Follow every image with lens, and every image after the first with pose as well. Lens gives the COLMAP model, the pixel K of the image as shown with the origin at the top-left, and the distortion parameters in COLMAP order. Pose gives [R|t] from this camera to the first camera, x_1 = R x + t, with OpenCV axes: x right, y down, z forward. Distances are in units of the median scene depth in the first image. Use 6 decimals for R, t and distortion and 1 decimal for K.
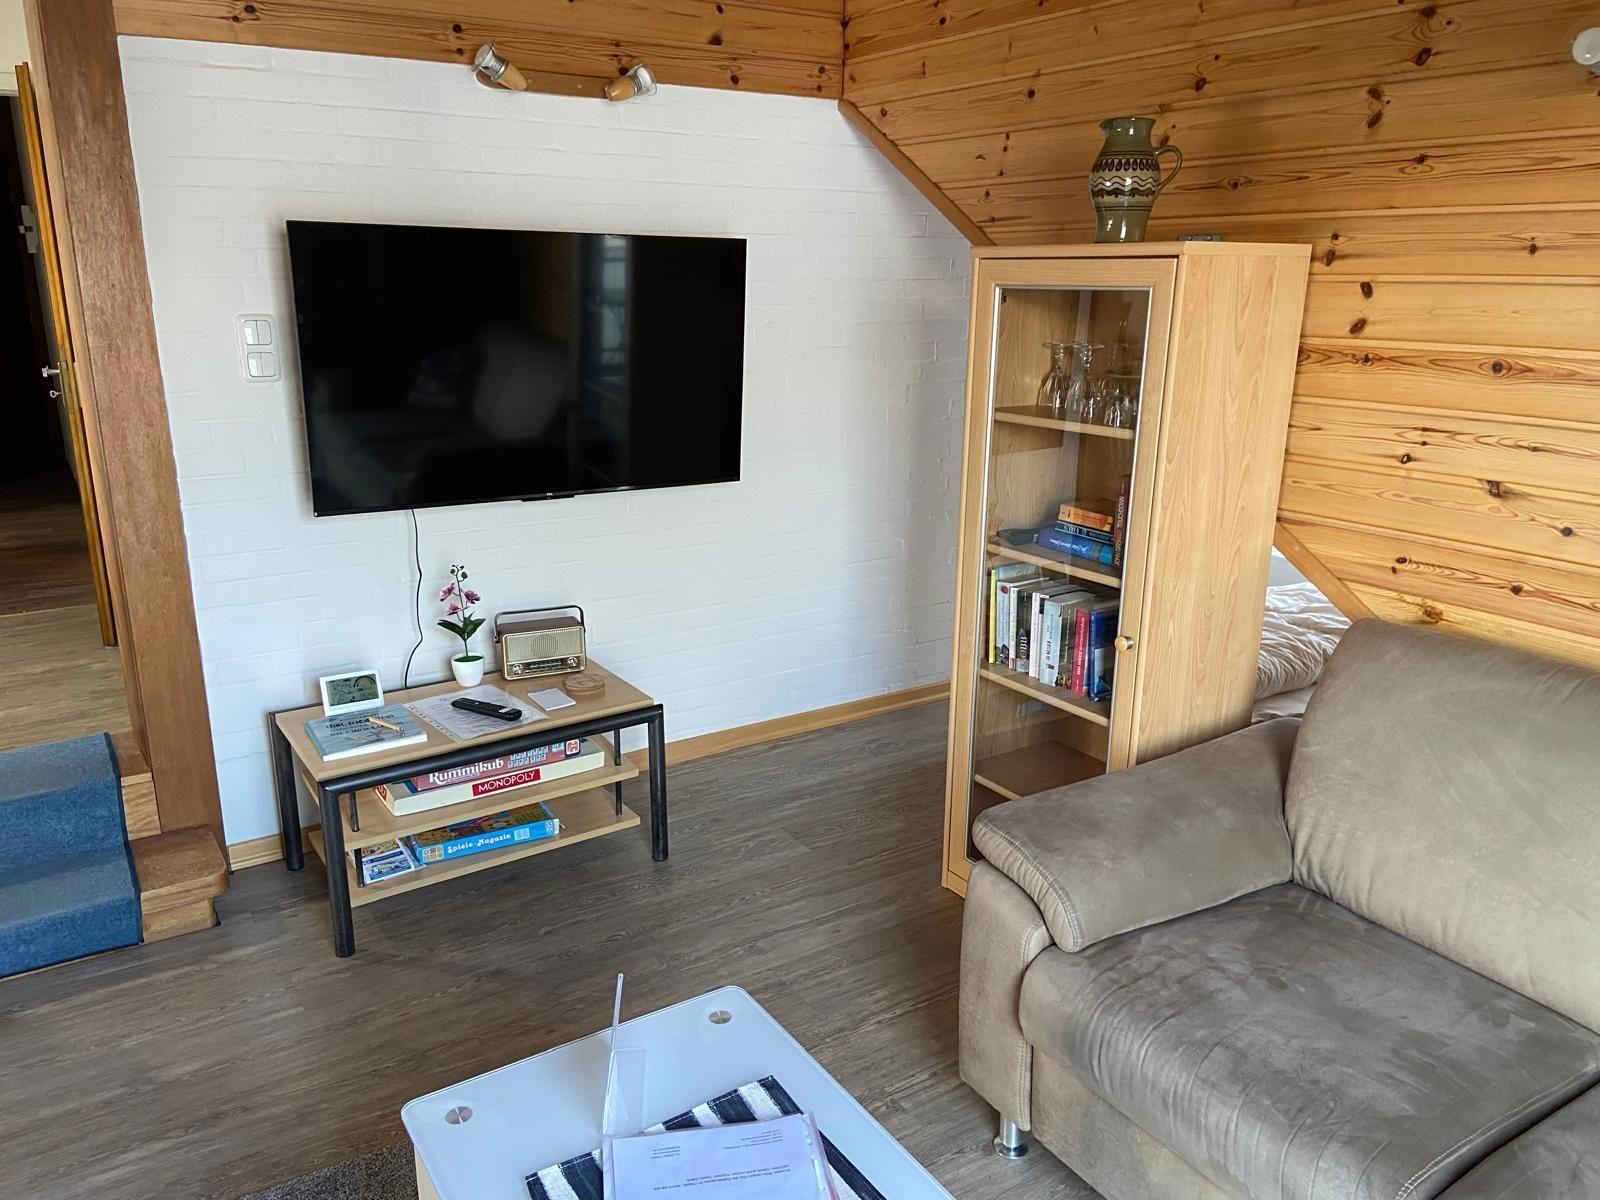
lens RADIAL K [[1234.2, 0, 775.5], [0, 1234.2, 601.7], [0, 0, 1]] dist [0.155748, -0.182905]
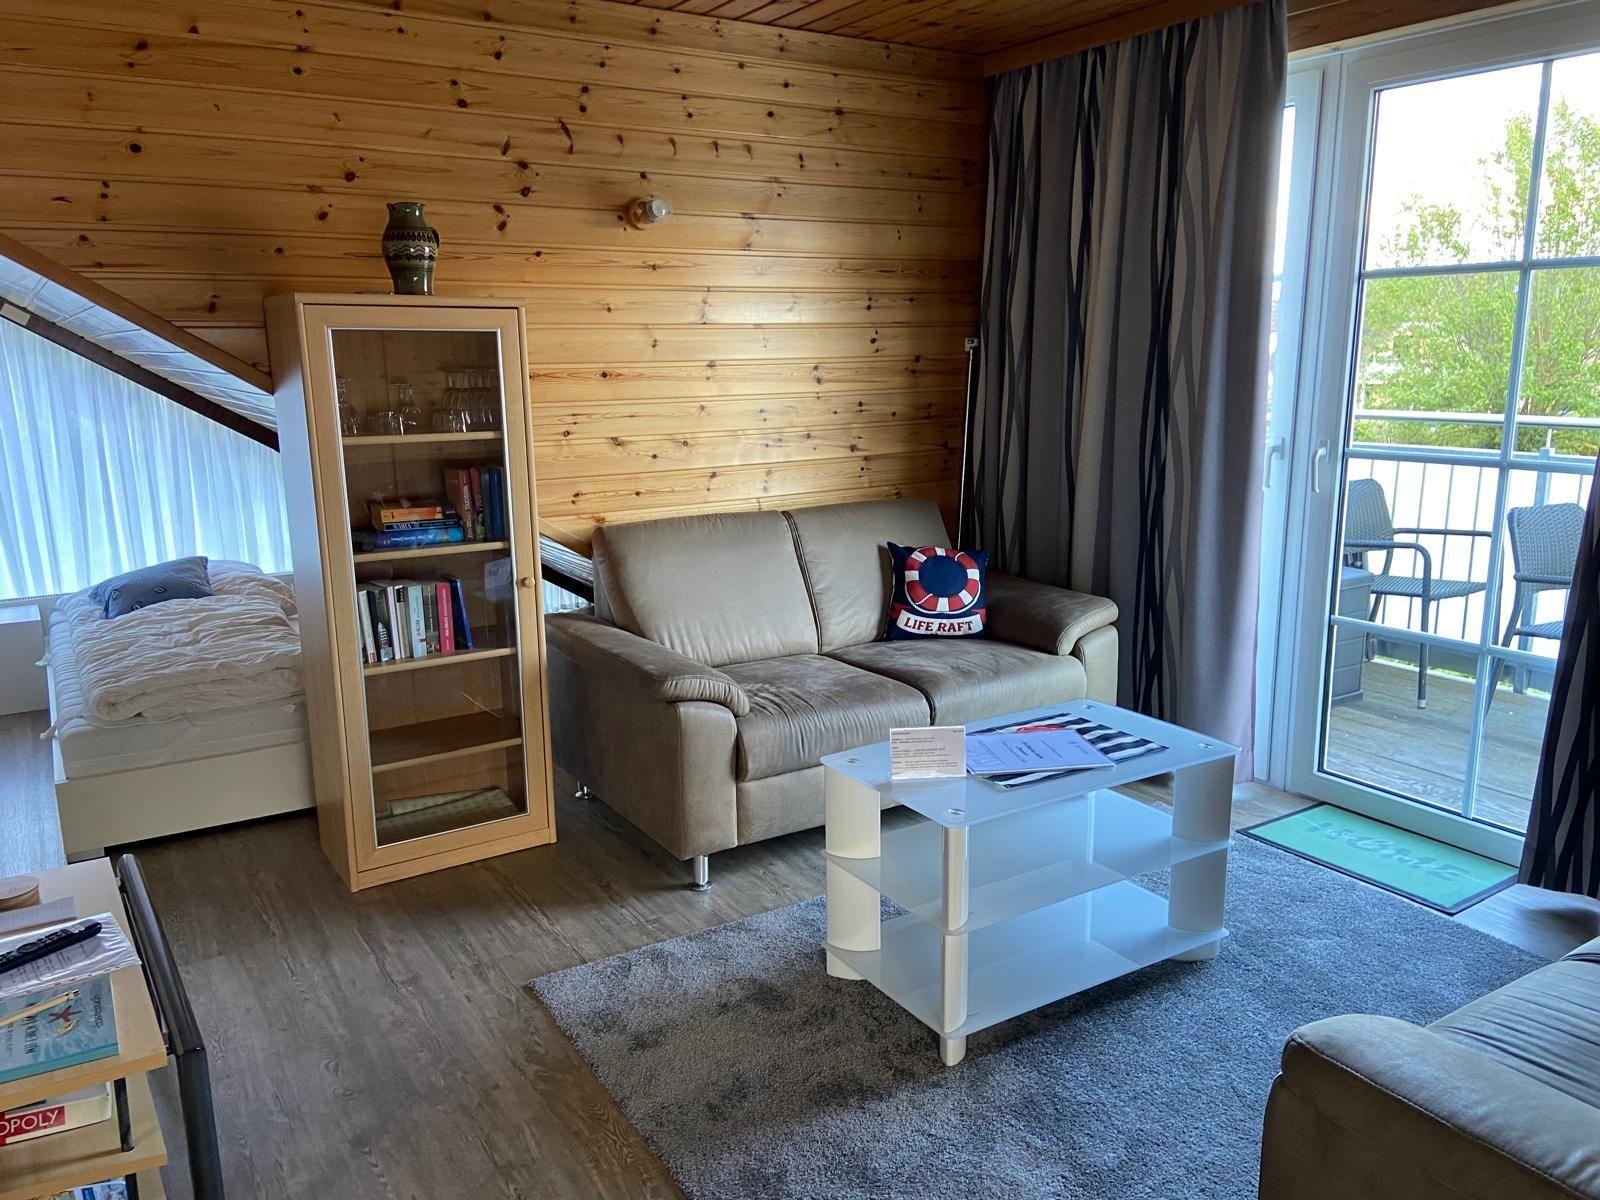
lens RADIAL K [[1234.2, 0, 775.5], [0, 1234.2, 601.7], [0, 0, 1]] dist [0.155748, -0.182905]
pose [[0.004392, -0.204927, 0.978767, -1.124581], [0.276810, 0.940779, 0.195731, -0.146900], [-0.960915, 0.270073, 0.060857, 0.688496]]
